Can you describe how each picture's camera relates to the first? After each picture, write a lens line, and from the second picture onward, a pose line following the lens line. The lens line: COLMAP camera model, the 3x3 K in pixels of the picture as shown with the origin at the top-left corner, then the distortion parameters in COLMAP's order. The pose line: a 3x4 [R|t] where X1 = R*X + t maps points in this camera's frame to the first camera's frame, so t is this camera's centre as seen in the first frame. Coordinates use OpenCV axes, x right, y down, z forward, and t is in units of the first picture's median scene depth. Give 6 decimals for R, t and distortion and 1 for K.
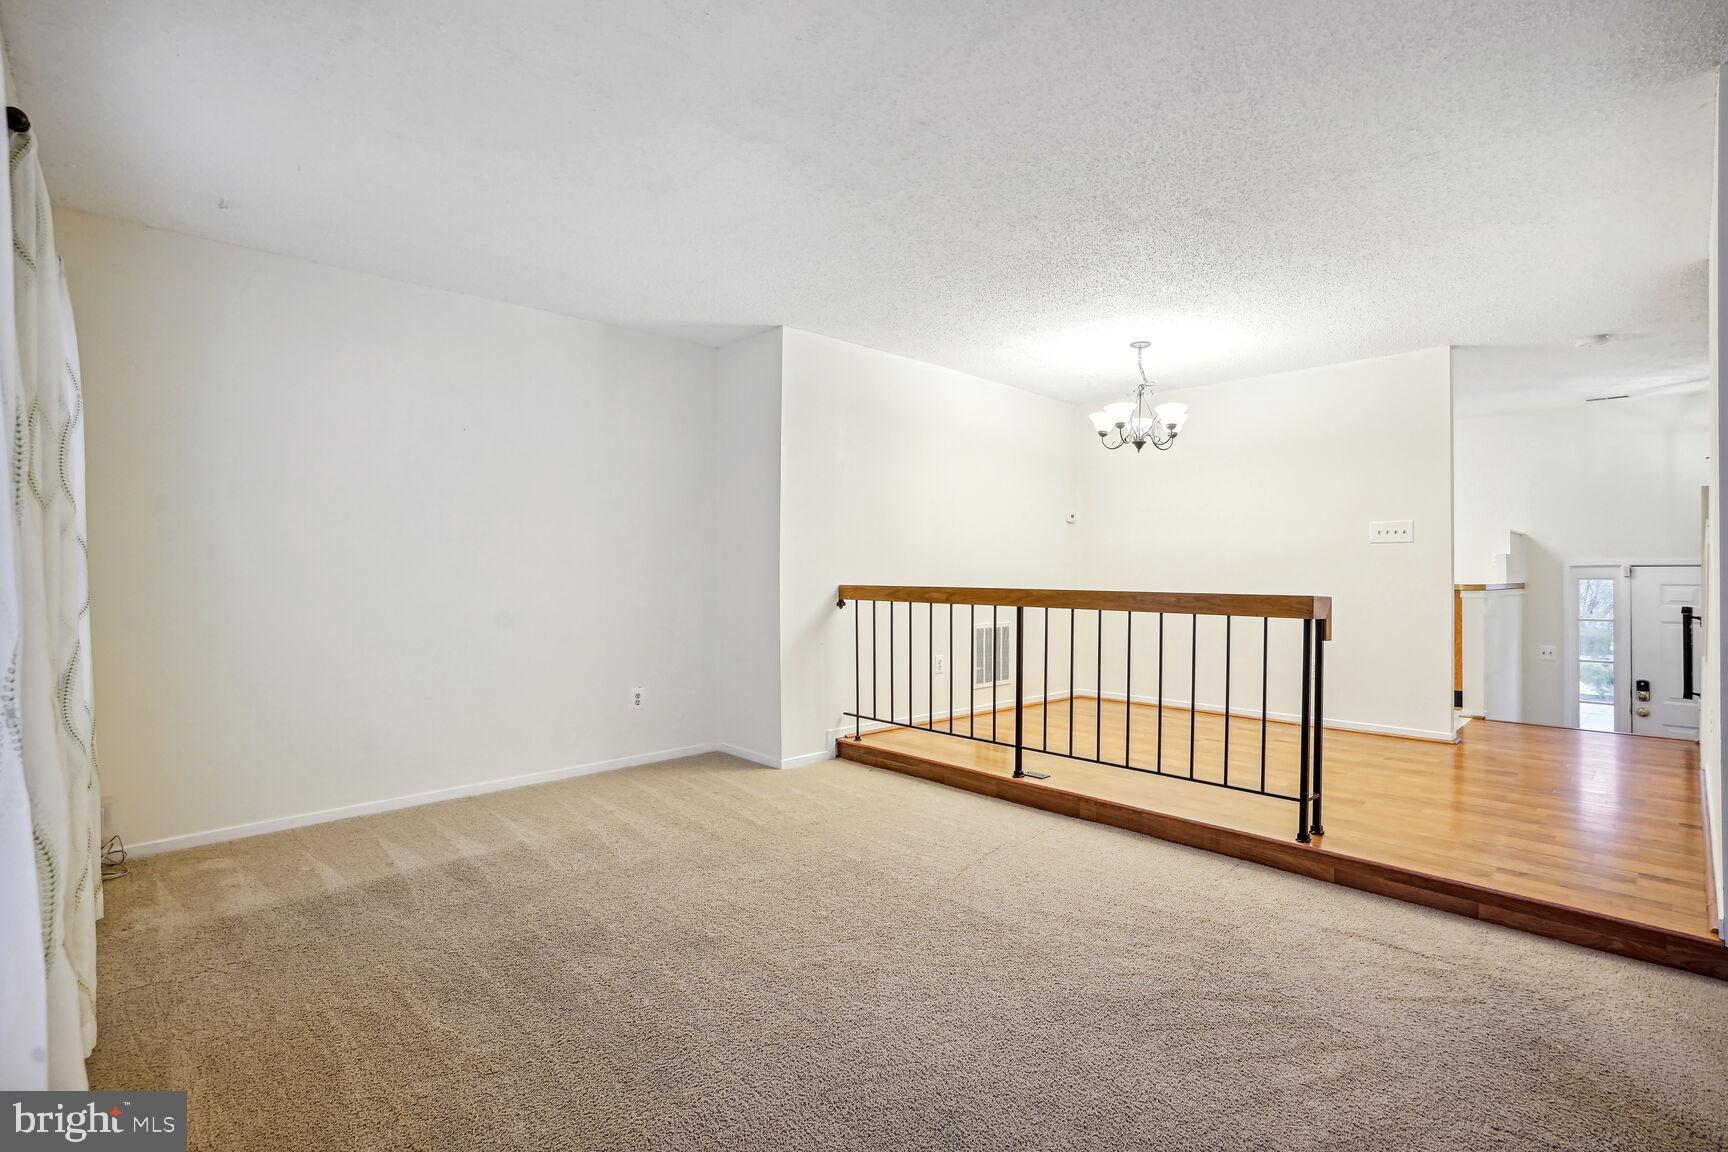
lens RADIAL K [[820.8, 0, 830.4], [0, 820.8, 571.9], [0, 0, 1]] dist [-0.041782, 0.020767]
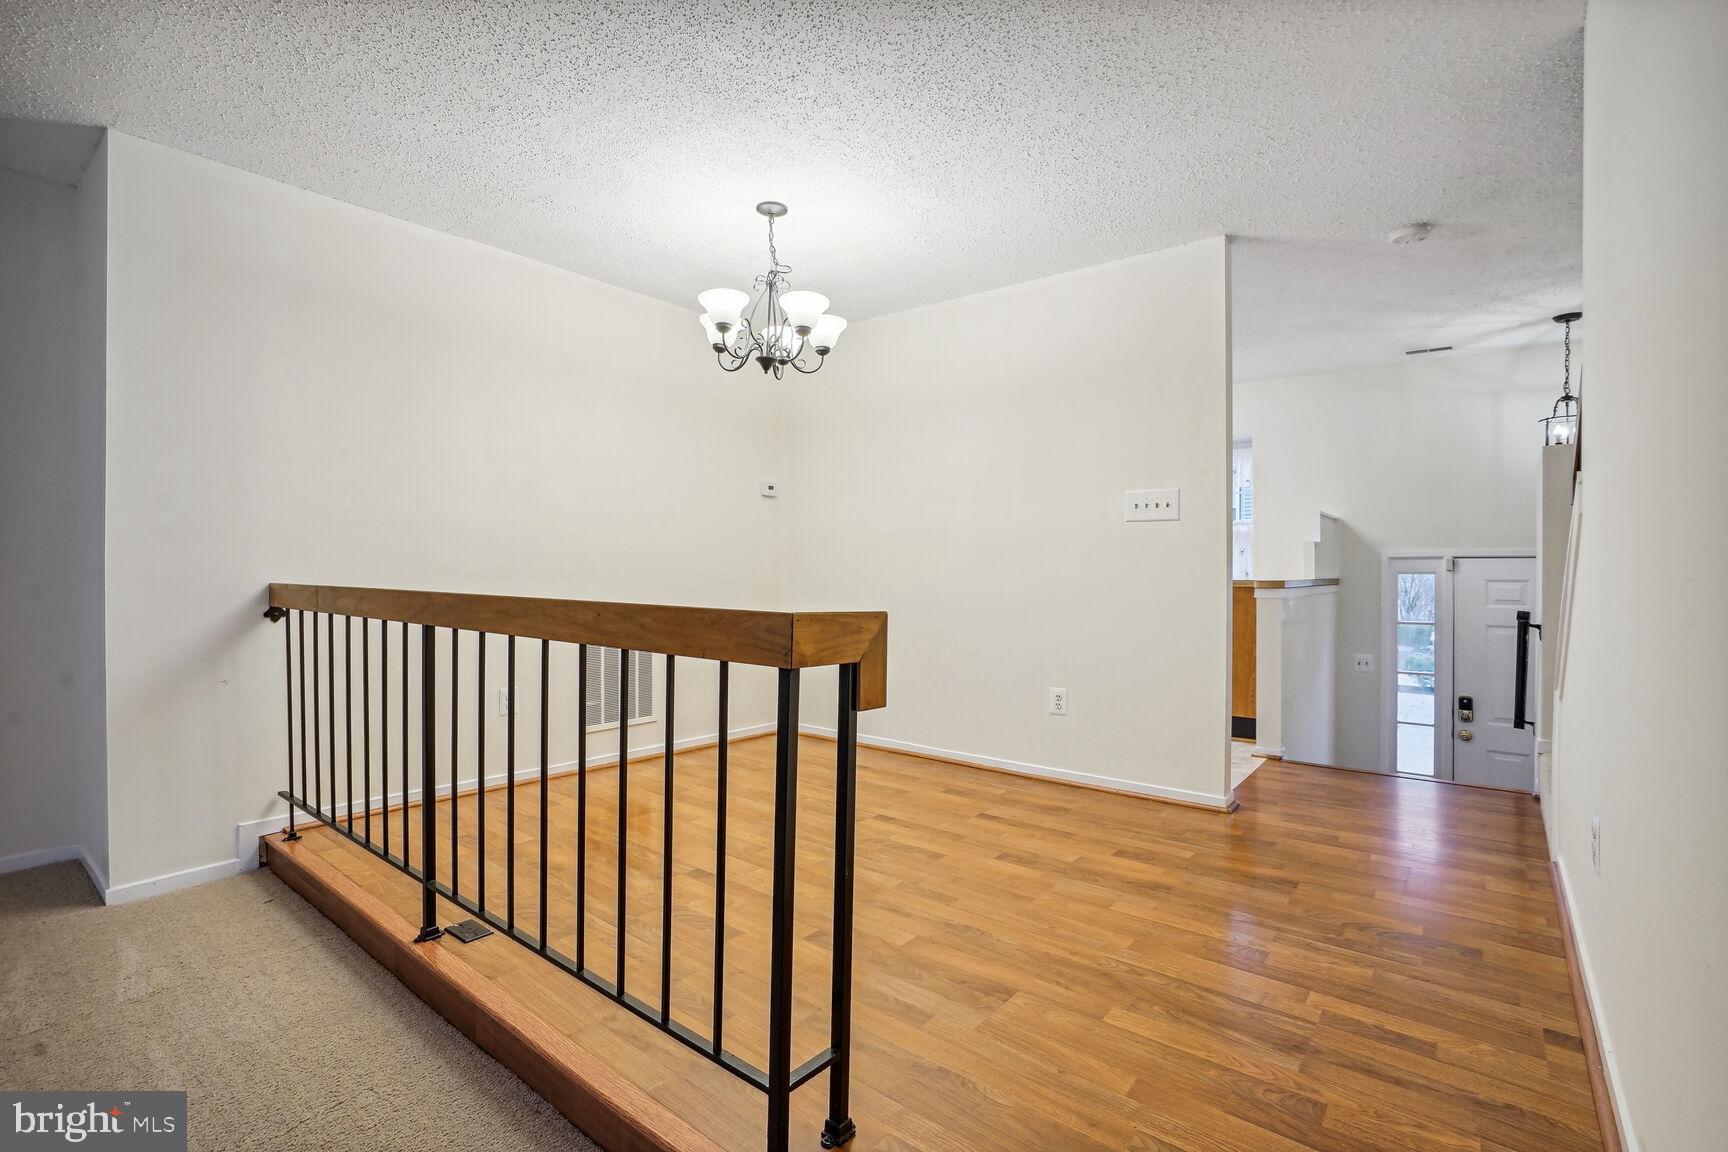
lens RADIAL K [[792.8, 0, 847.9], [0, 792.8, 569.3], [0, 0, 1]] dist [-0.046805, 0.024674]
pose [[0.991821, 0.000684, 0.127633, 0.427334], [-0.001136, 0.999993, 0.003471, 0.004216], [-0.127629, -0.003588, 0.991815, 0.442682]]
